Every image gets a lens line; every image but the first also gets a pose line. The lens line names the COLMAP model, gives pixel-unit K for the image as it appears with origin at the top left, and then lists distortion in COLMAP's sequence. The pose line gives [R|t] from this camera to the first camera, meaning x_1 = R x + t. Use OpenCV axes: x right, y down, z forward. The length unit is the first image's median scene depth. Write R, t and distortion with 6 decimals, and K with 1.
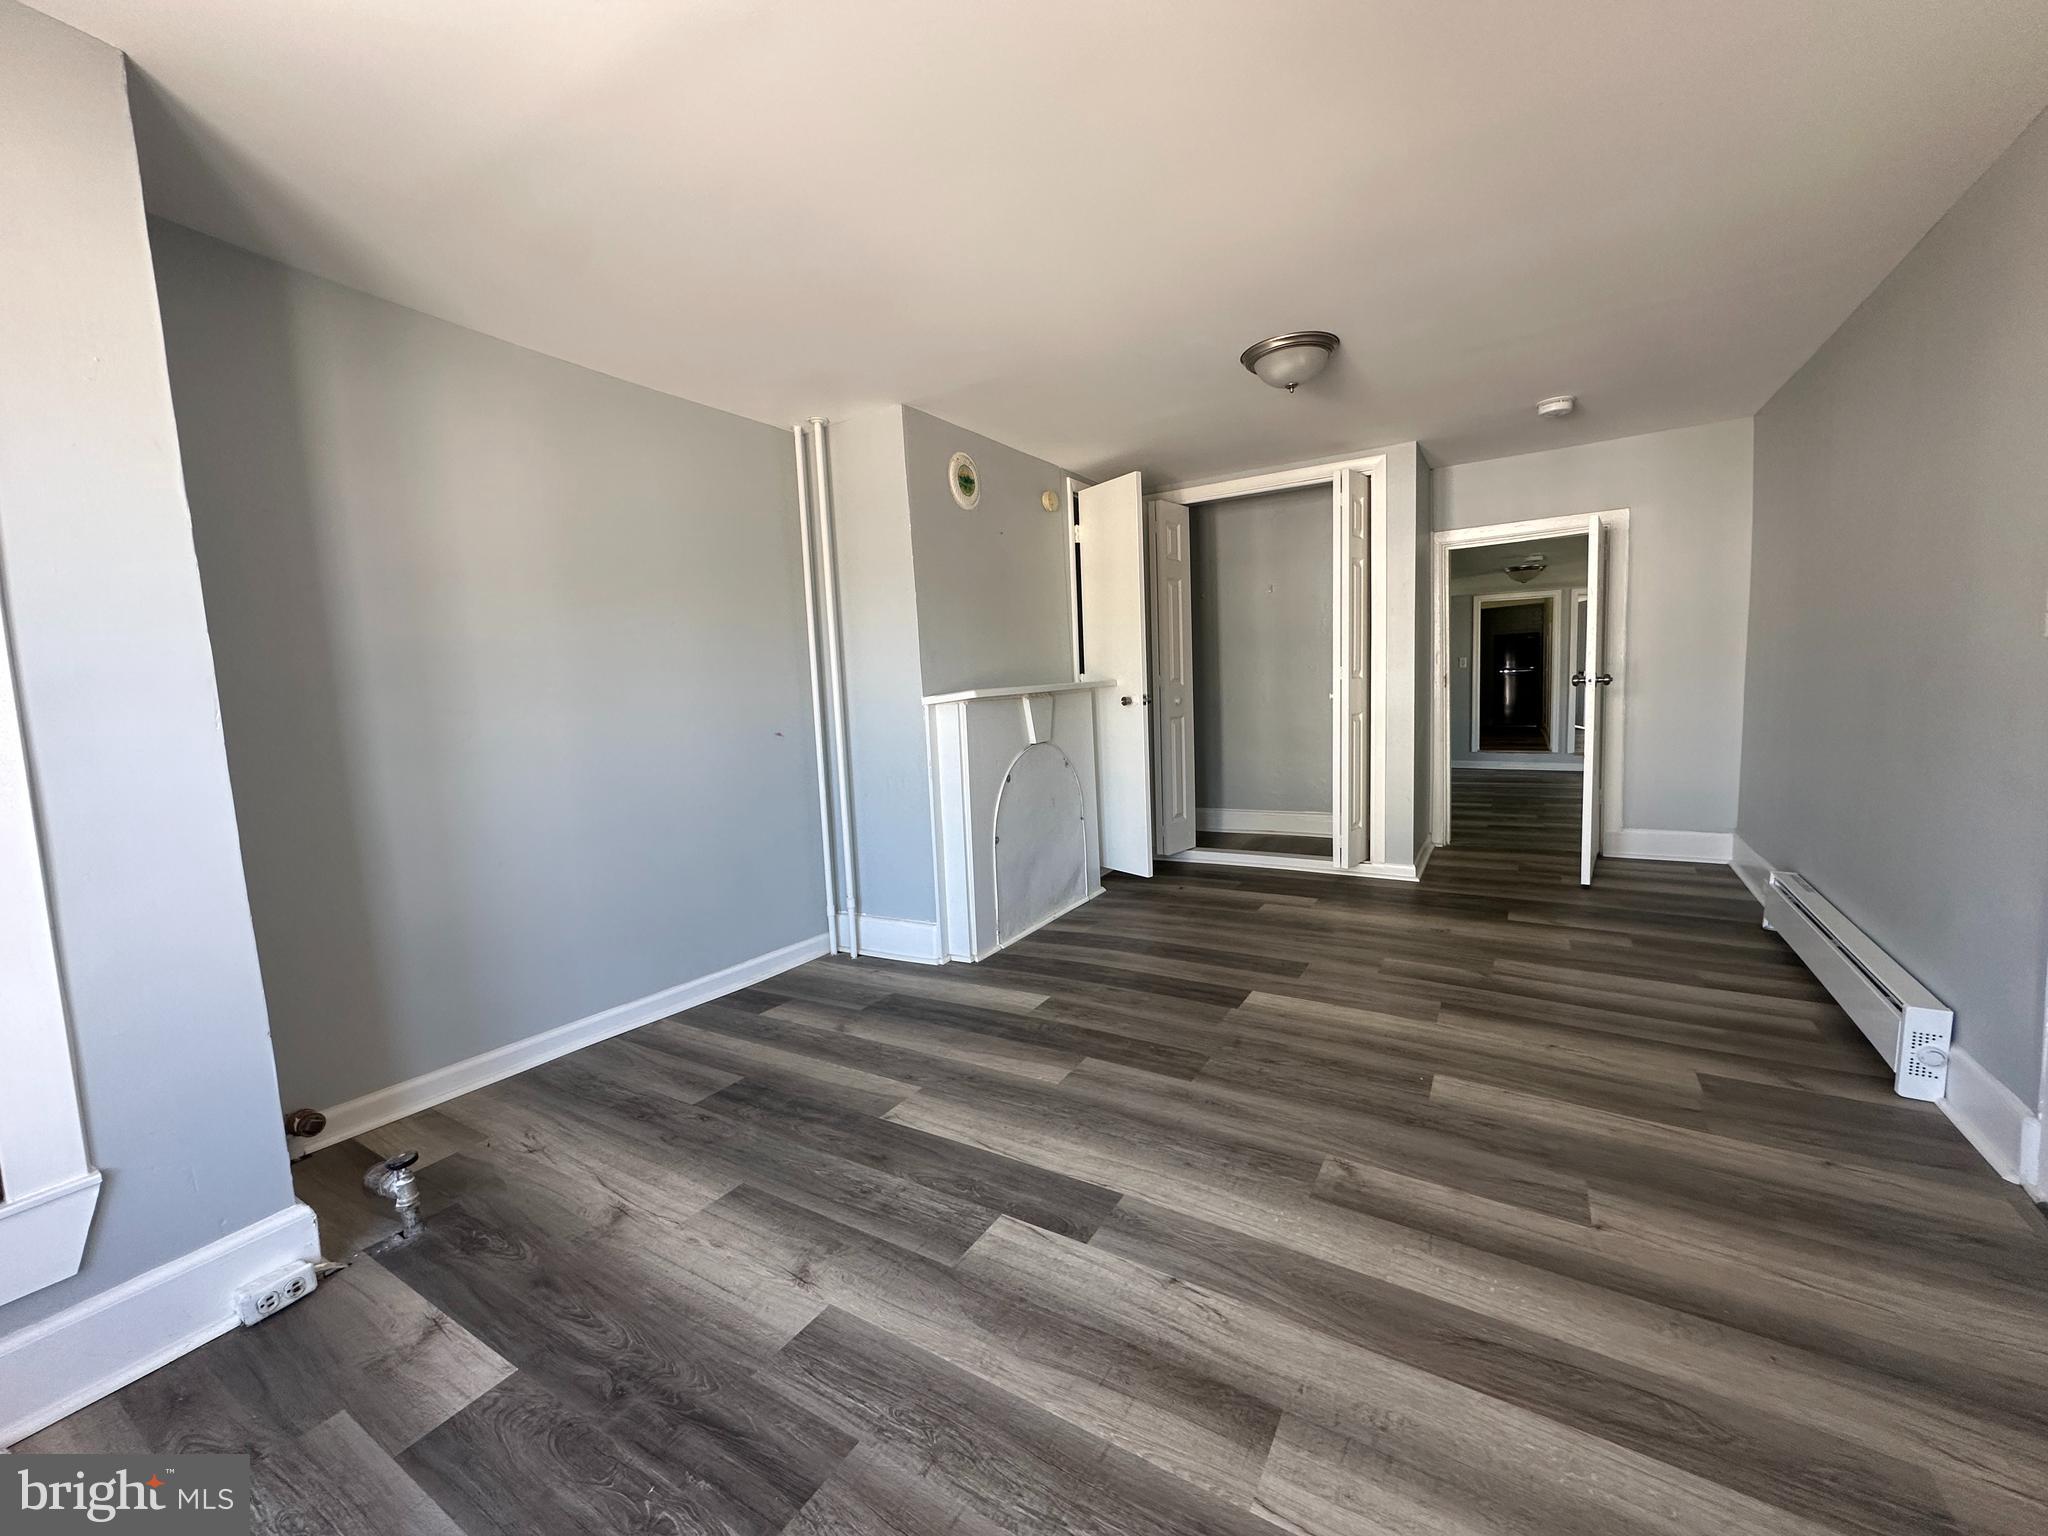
lens RADIAL K [[813.0, 0, 1024.0], [0, 813.0, 767.7], [0, 0, 1]] dist [-0.001730, -0.000544]
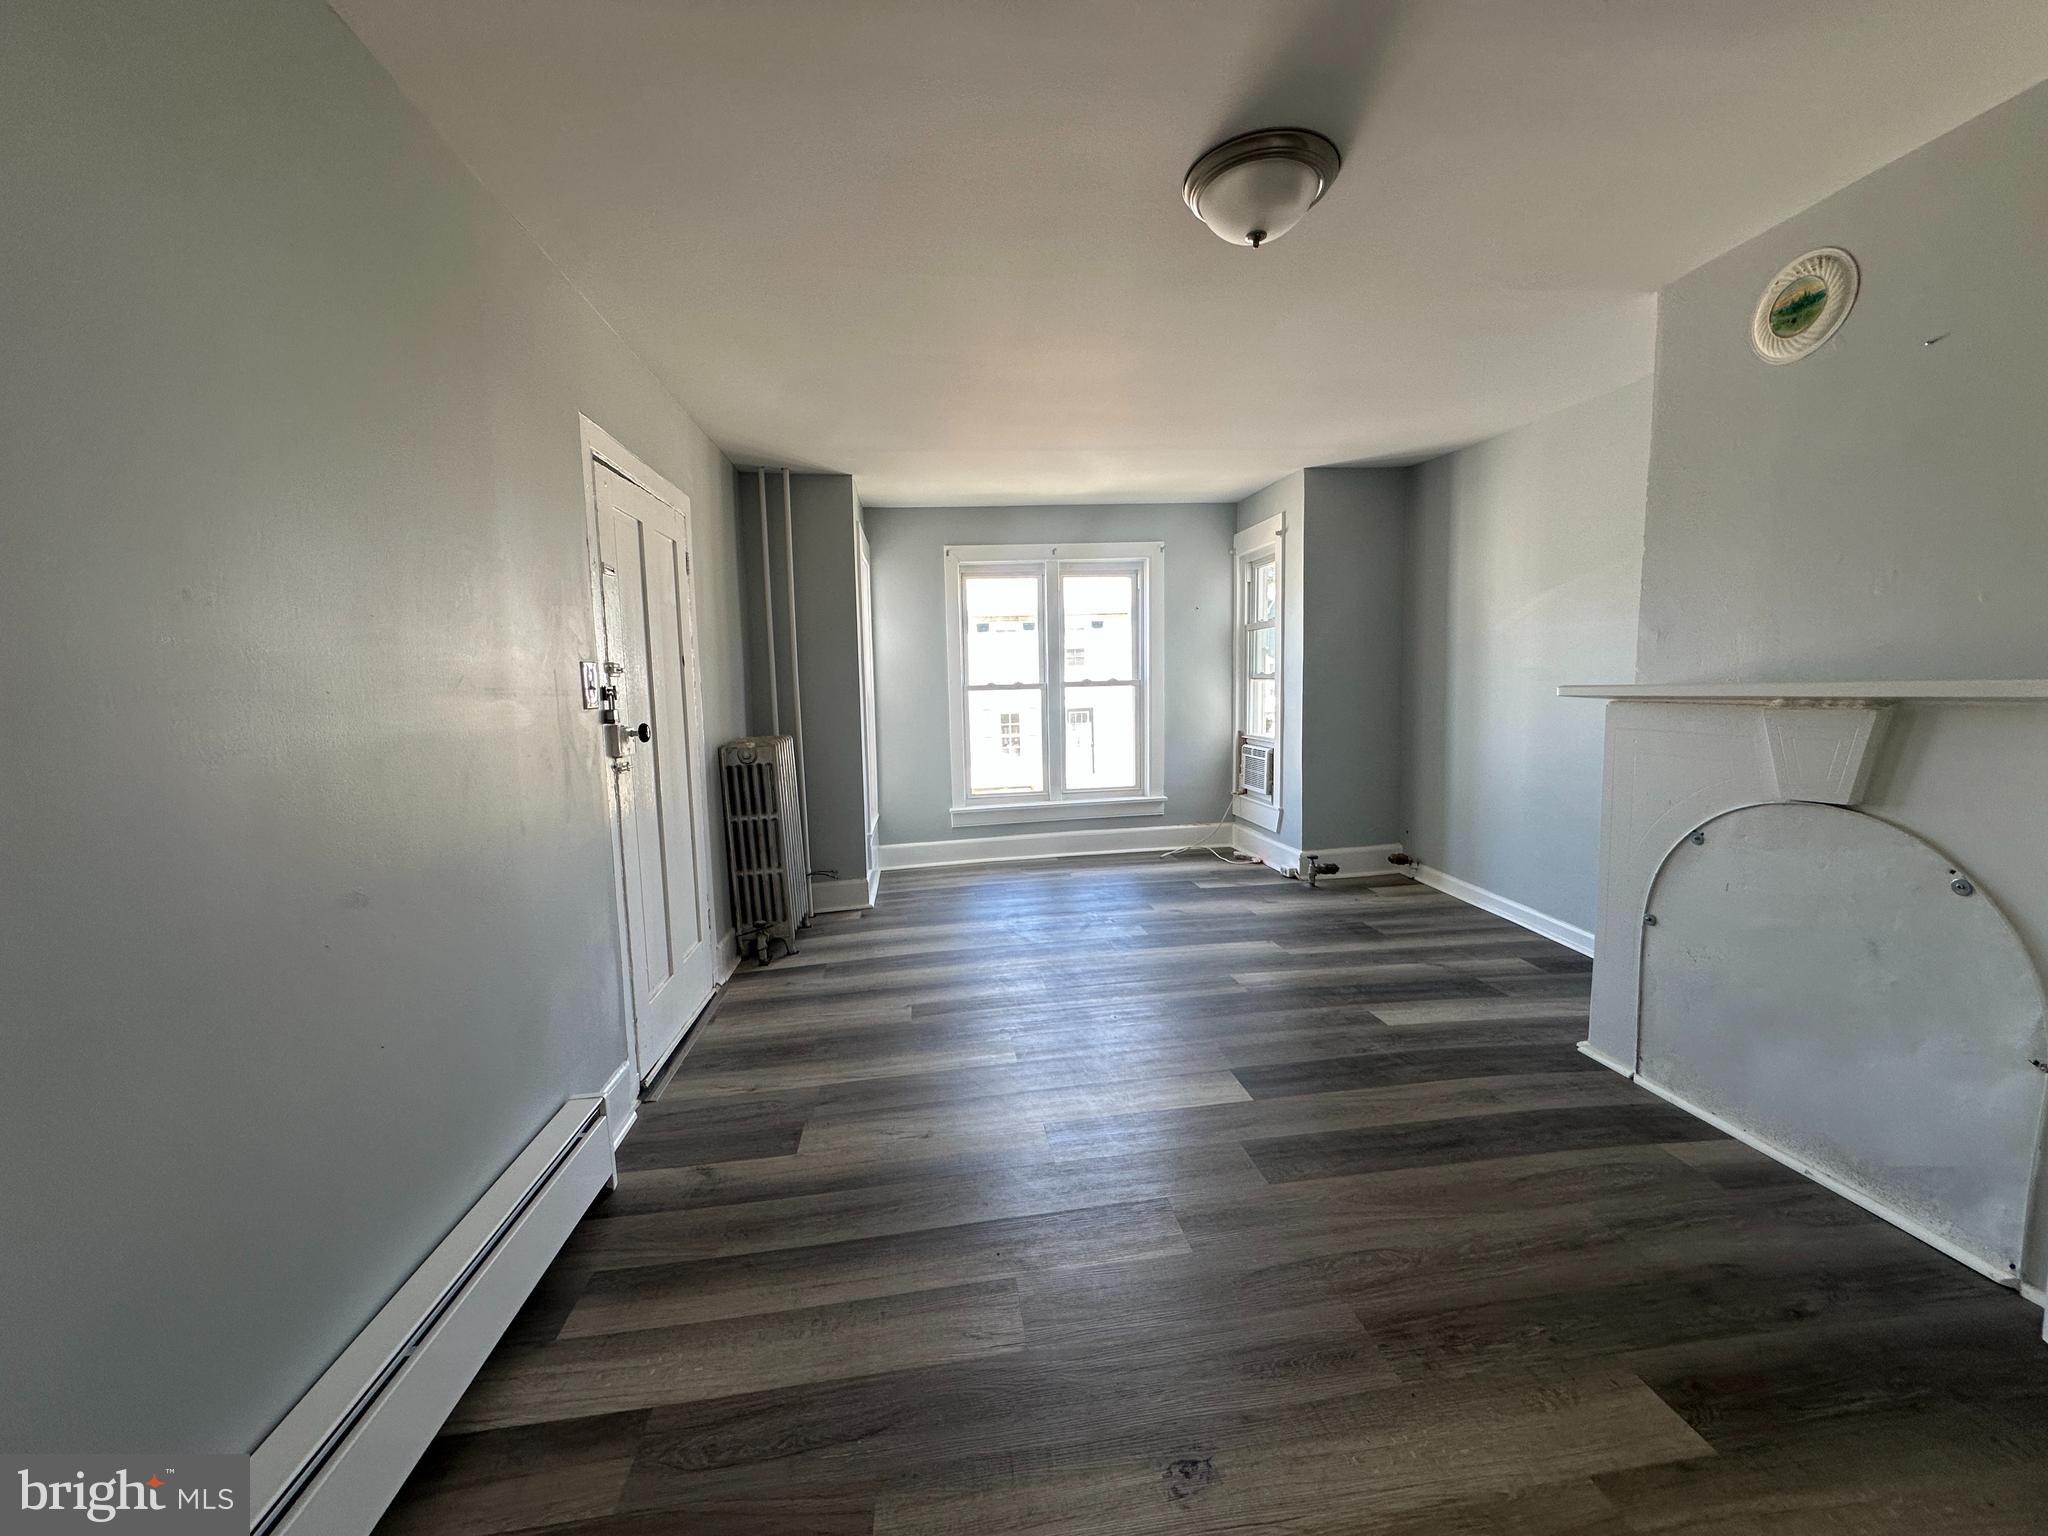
lens RADIAL K [[813.0, 0, 1024.0], [0, 813.0, 767.7], [0, 0, 1]] dist [-0.001730, -0.000544]
pose [[-0.775714, 0.133255, -0.616856, 0.940543], [-0.001924, 0.976949, 0.213463, -0.212182], [0.631082, 0.166773, -0.757577, 1.480673]]
